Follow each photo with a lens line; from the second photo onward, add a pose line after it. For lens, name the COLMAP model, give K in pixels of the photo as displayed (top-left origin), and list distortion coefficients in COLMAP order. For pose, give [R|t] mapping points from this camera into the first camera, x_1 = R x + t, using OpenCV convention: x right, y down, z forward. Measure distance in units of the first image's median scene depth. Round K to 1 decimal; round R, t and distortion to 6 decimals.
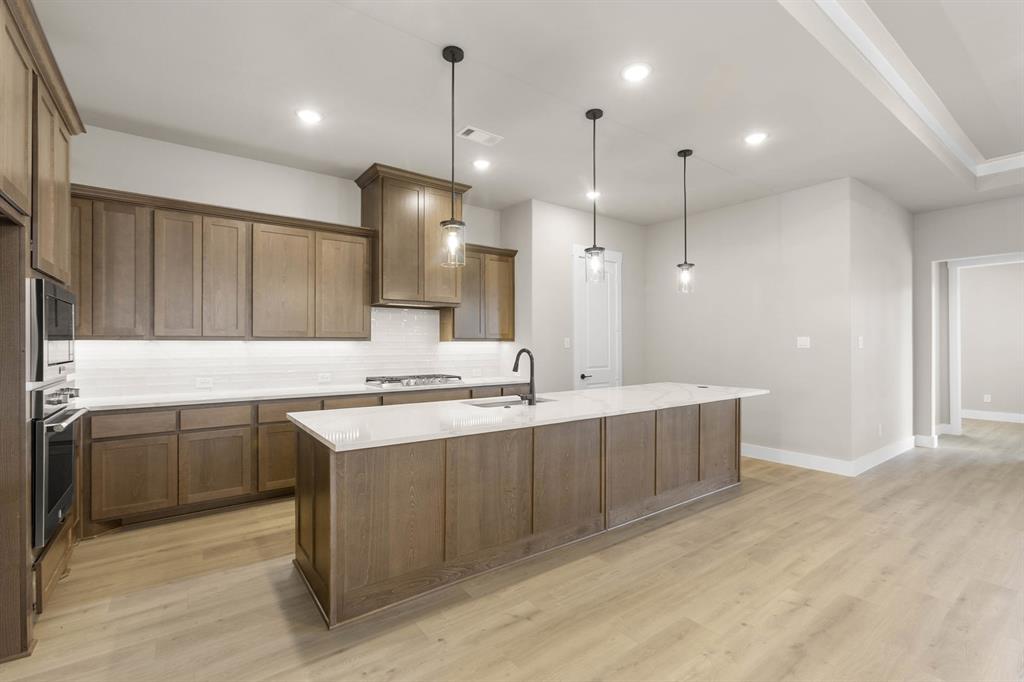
lens RADIAL K [[456.4, 0, 514.0], [0, 456.4, 340.3], [0, 0, 1]] dist [-0.009135, 0.005223]
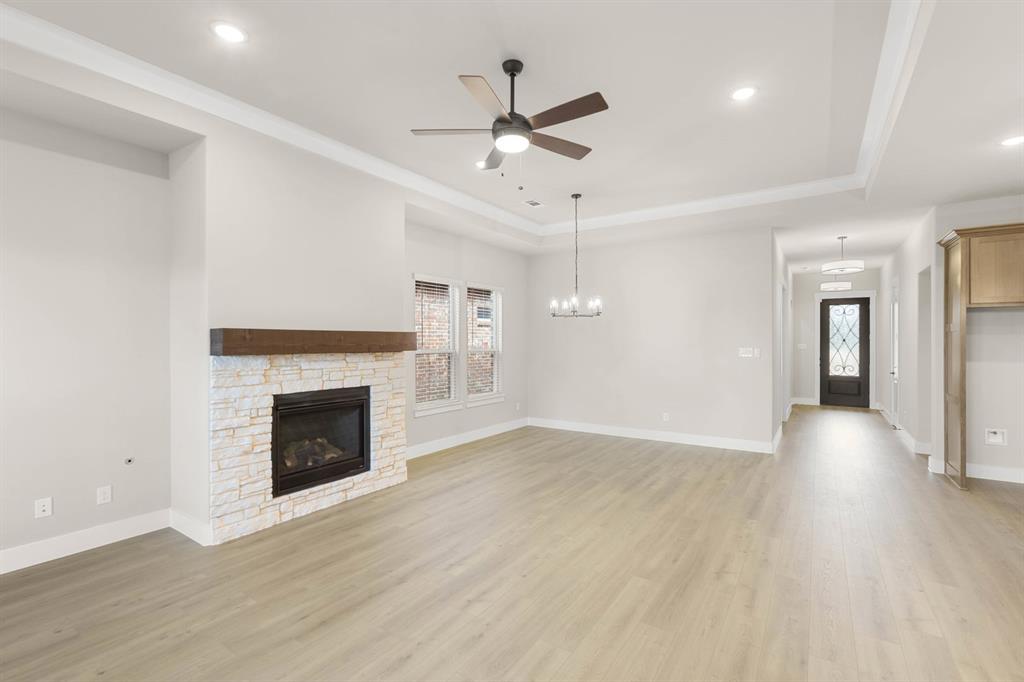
lens RADIAL K [[456.4, 0, 518.2], [0, 456.4, 342.2], [0, 0, 1]] dist [-0.009135, 0.005223]
pose [[-0.940683, 0.004517, -0.339257, 1.103733], [0.006099, 0.999975, -0.003599, -0.039680], [0.339232, -0.005455, -0.940687, 1.010463]]
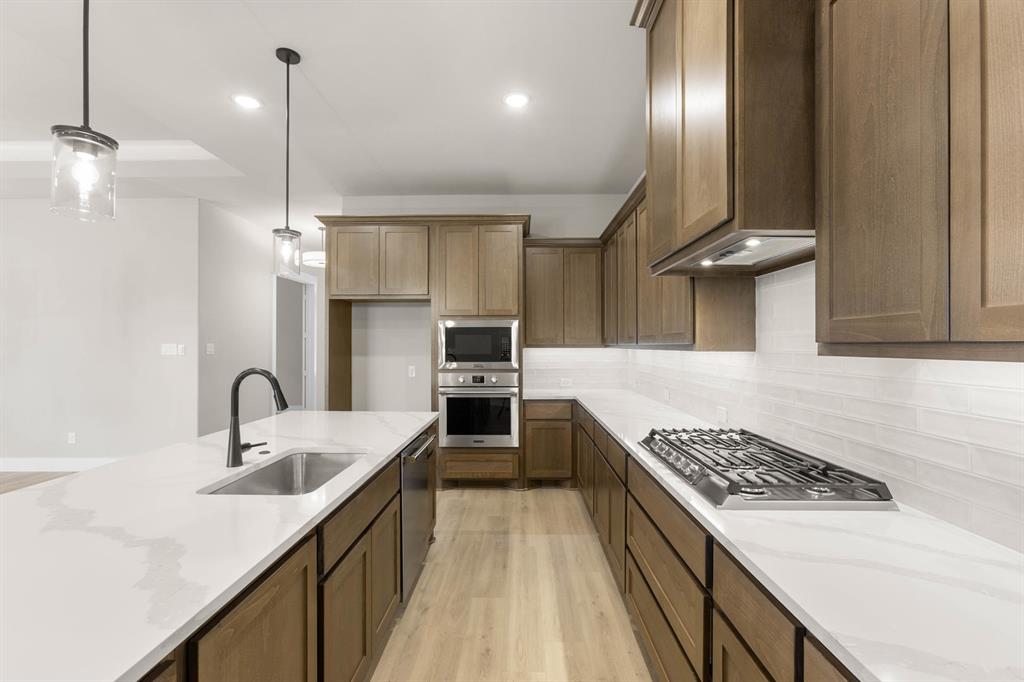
lens RADIAL K [[456.4, 0, 514.6], [0, 456.4, 346.4], [0, 0, 1]] dist [-0.009135, 0.005223]
pose [[-0.611670, 0.000984, -0.791112, 0.224169], [0.006841, 0.999968, -0.004045, -0.001461], [0.791083, -0.007886, -0.611658, 1.348021]]
